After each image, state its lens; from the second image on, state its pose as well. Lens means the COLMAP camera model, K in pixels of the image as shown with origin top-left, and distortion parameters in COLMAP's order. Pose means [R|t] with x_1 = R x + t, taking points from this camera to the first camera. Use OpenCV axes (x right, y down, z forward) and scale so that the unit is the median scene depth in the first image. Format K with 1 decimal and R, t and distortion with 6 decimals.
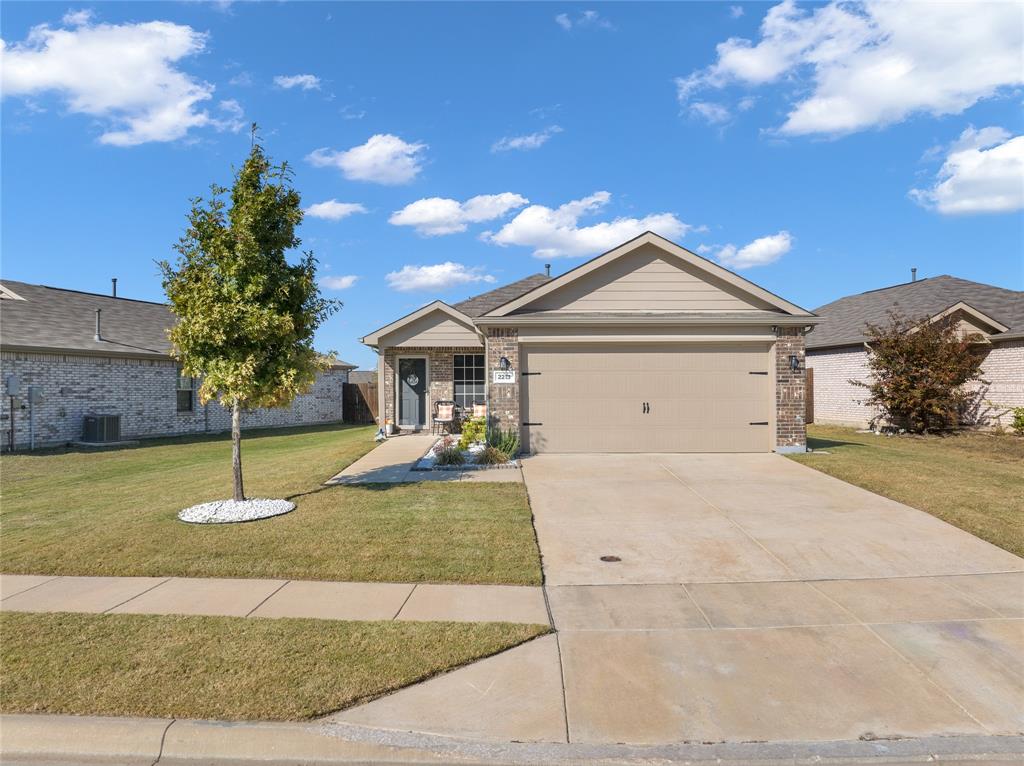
lens RADIAL K [[716.7, 0, 512.0], [0, 716.7, 383.0], [0, 0, 1]] dist [-0.040678, 0.007330]
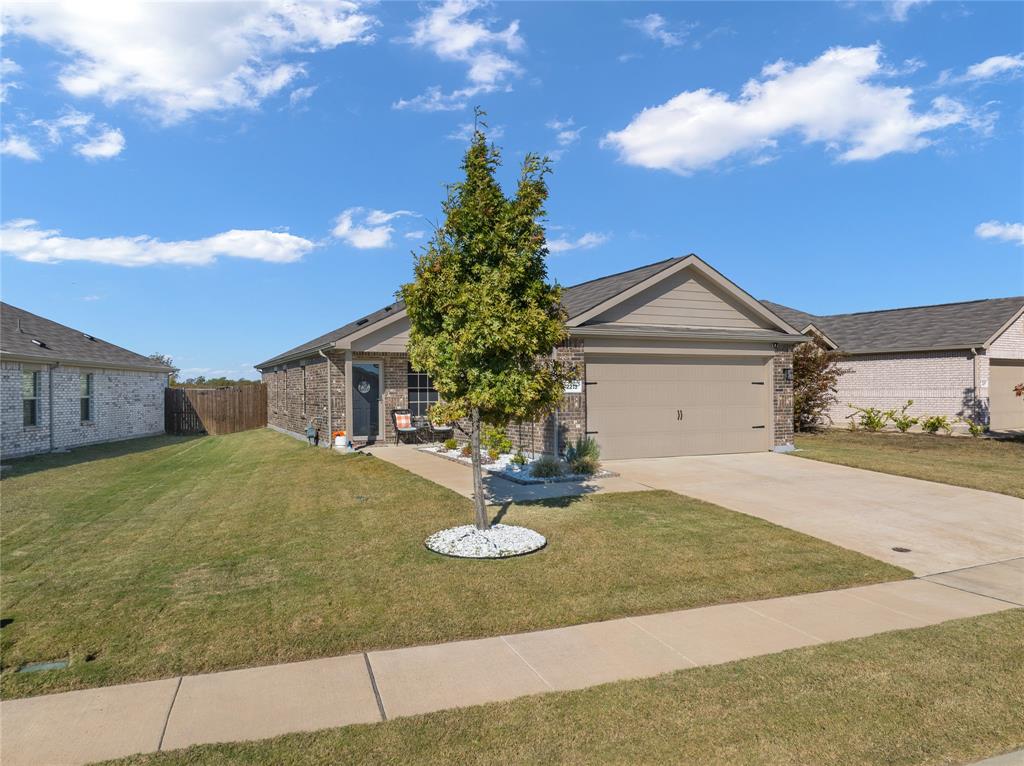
lens RADIAL K [[716.7, 0, 512.0], [0, 716.7, 383.0], [0, 0, 1]] dist [-0.040678, 0.007330]
pose [[0.914720, 0.002471, 0.404080, -0.366639], [-0.001316, 0.999994, -0.003137, -0.007639], [-0.404086, 0.002338, 0.914718, 0.079742]]
